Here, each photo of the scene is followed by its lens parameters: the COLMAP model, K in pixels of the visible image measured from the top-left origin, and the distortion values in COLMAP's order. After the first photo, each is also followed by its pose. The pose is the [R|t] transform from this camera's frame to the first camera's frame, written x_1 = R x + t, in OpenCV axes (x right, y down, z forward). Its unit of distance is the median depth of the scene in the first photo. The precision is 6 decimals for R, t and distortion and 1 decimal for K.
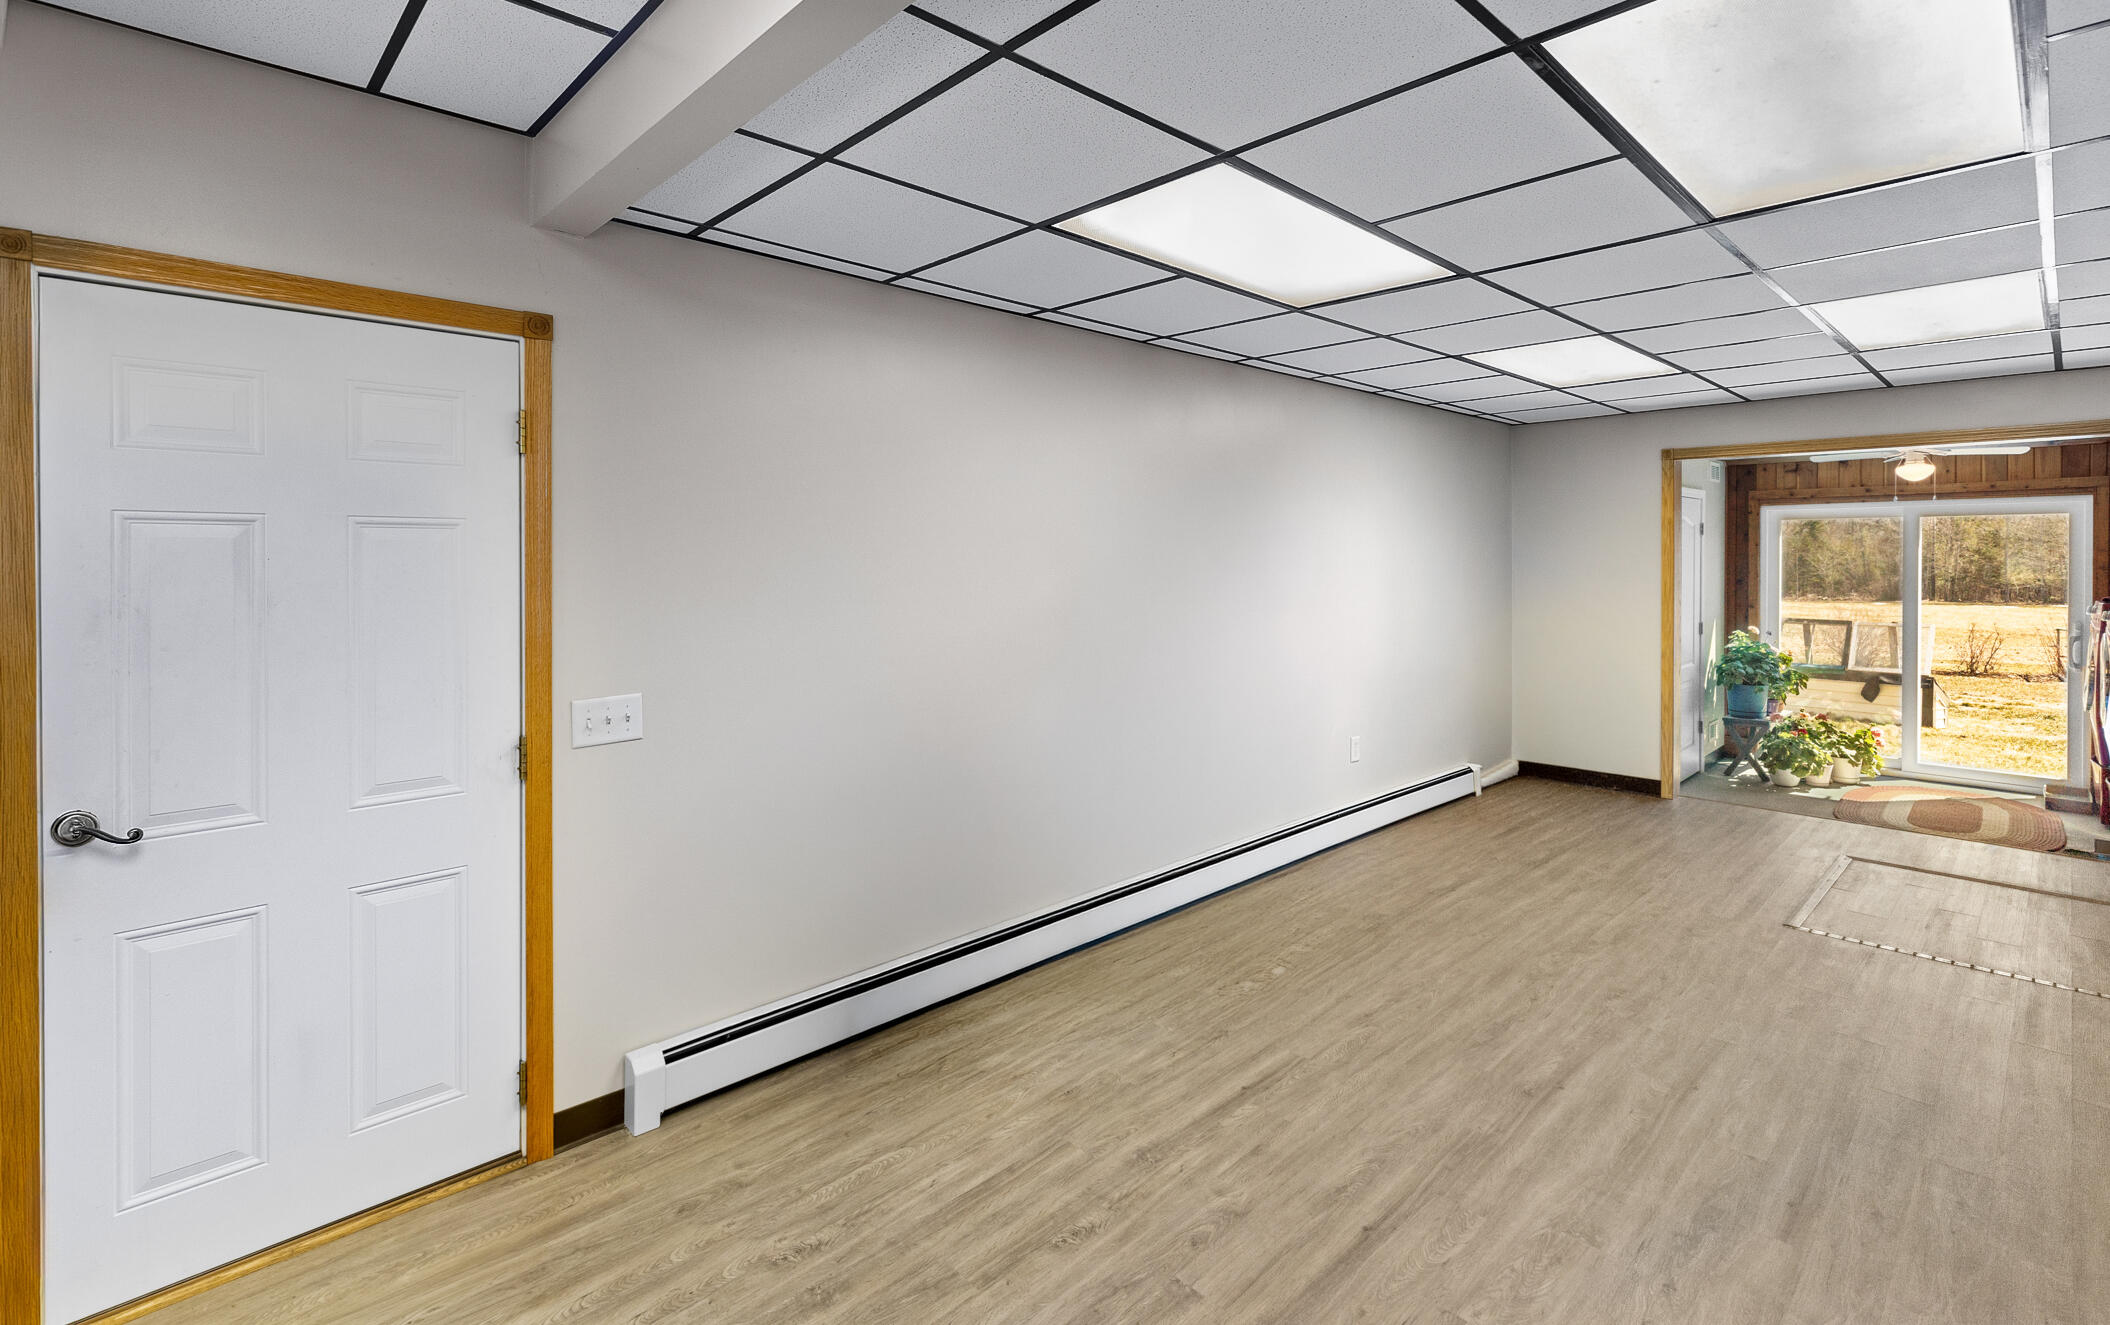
lens RADIAL K [[966.6, 0, 1054.7], [0, 966.6, 553.8], [0, 0, 1]] dist [0.000442, 0.000201]
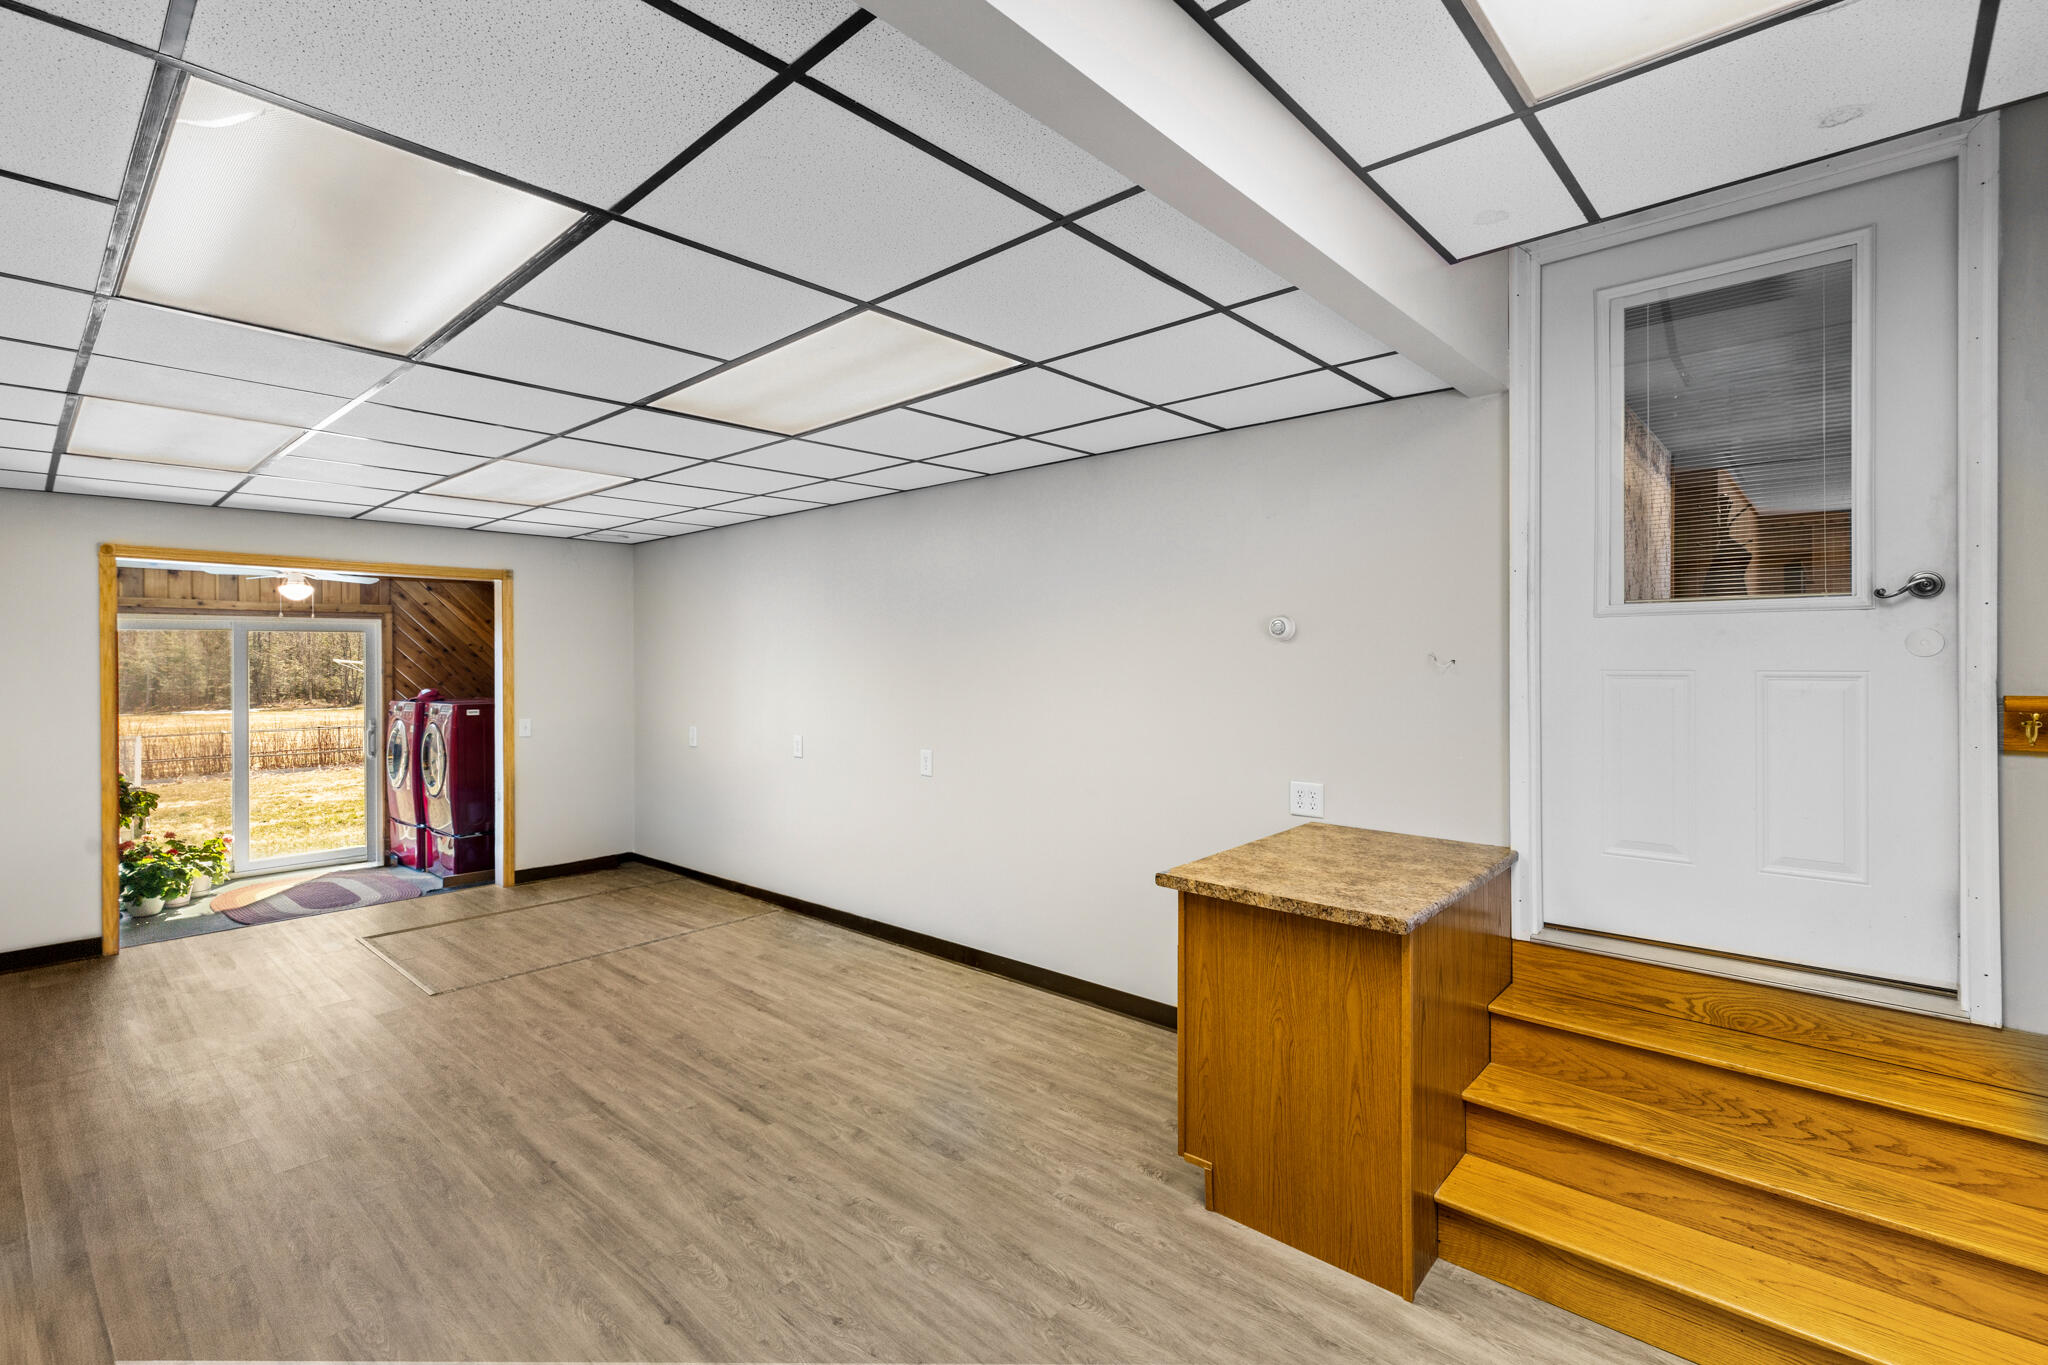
lens RADIAL K [[920.5, 0, 1056.0], [0, 920.5, 665.7], [0, 0, 1]] dist [0.002331, 0.000379]
pose [[-0.089512, -0.006769, 0.995963, -0.511976], [0.006560, 0.999951, 0.007385, -0.005522], [-0.995964, 0.007194, -0.089463, 0.496048]]
